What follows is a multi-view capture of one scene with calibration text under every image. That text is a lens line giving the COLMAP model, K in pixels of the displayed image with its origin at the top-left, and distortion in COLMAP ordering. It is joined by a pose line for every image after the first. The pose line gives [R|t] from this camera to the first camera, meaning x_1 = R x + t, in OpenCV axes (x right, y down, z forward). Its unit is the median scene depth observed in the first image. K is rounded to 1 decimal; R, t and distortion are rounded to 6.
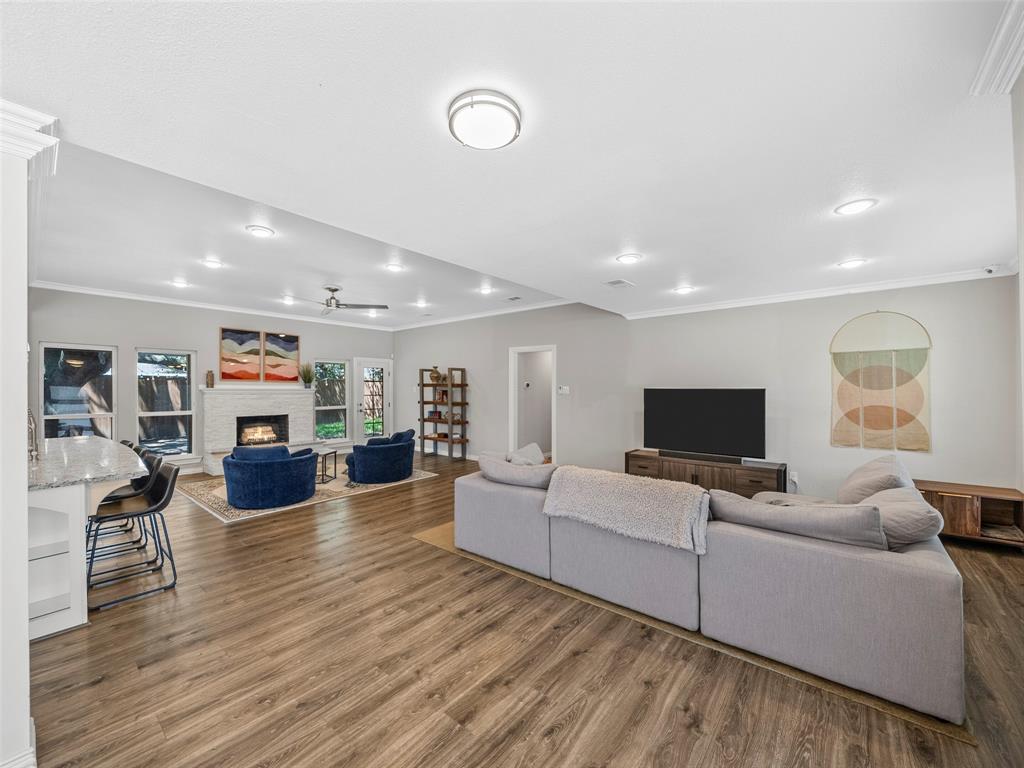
lens RADIAL K [[399.8, 0, 511.0], [0, 399.8, 385.2], [0, 0, 1]] dist [-0.010611, -0.000001]
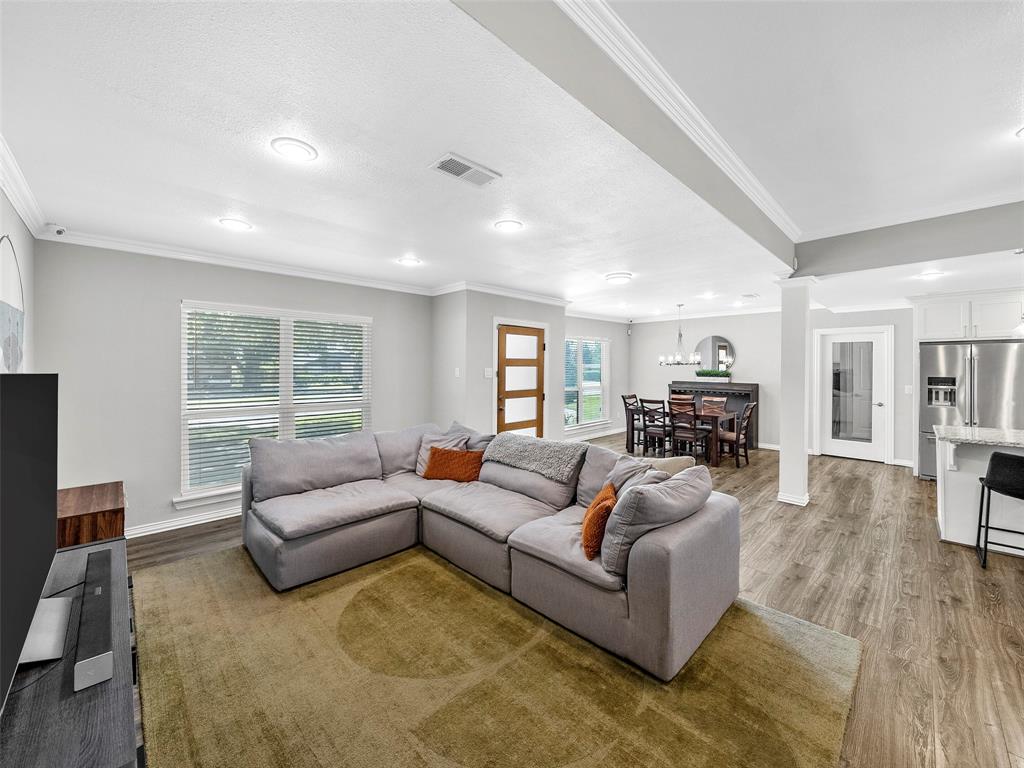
lens RADIAL K [[399.8, 0, 514.8], [0, 399.8, 378.5], [0, 0, 1]] dist [-0.010611, -0.000001]
pose [[-0.994929, 0.003824, 0.100511, 0.175853], [0.004776, 0.999946, 0.009230, 0.012622], [-0.100471, 0.009663, -0.994893, 1.666555]]
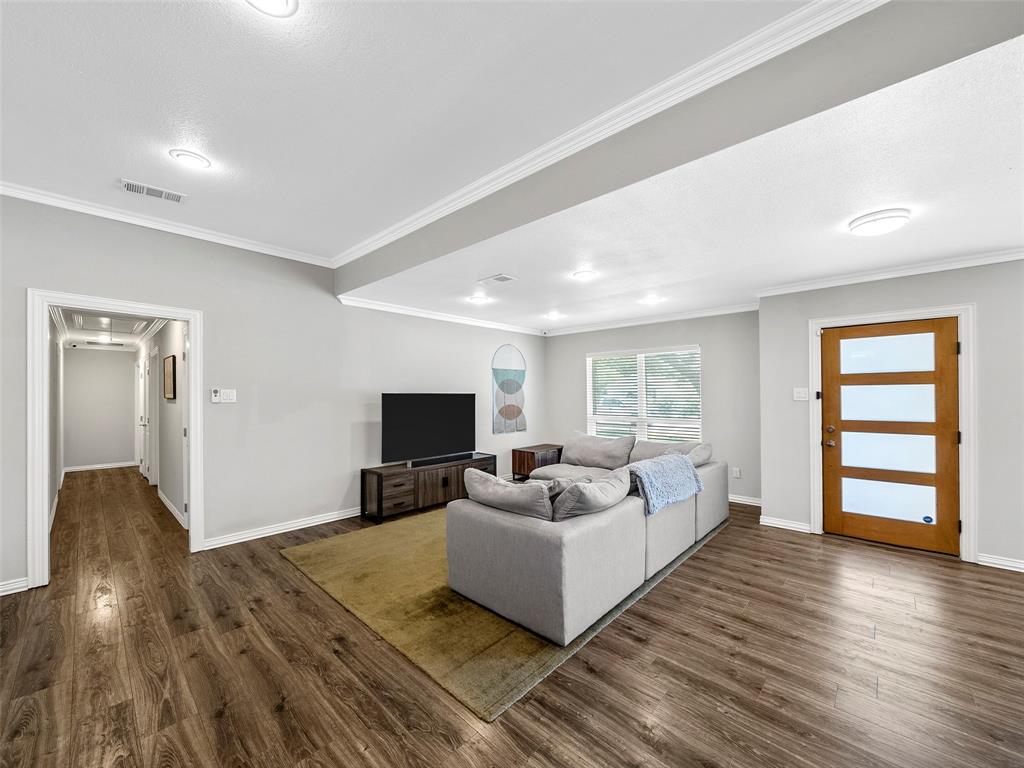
lens RADIAL K [[399.8, 0, 512.7], [0, 399.8, 407.2], [0, 0, 1]] dist [-0.010611, -0.000001]
pose [[0.057451, -0.030893, 0.997870, -0.717250], [-0.008063, 0.999474, 0.031407, 0.013384], [-0.998316, -0.009851, 0.057172, 1.004119]]
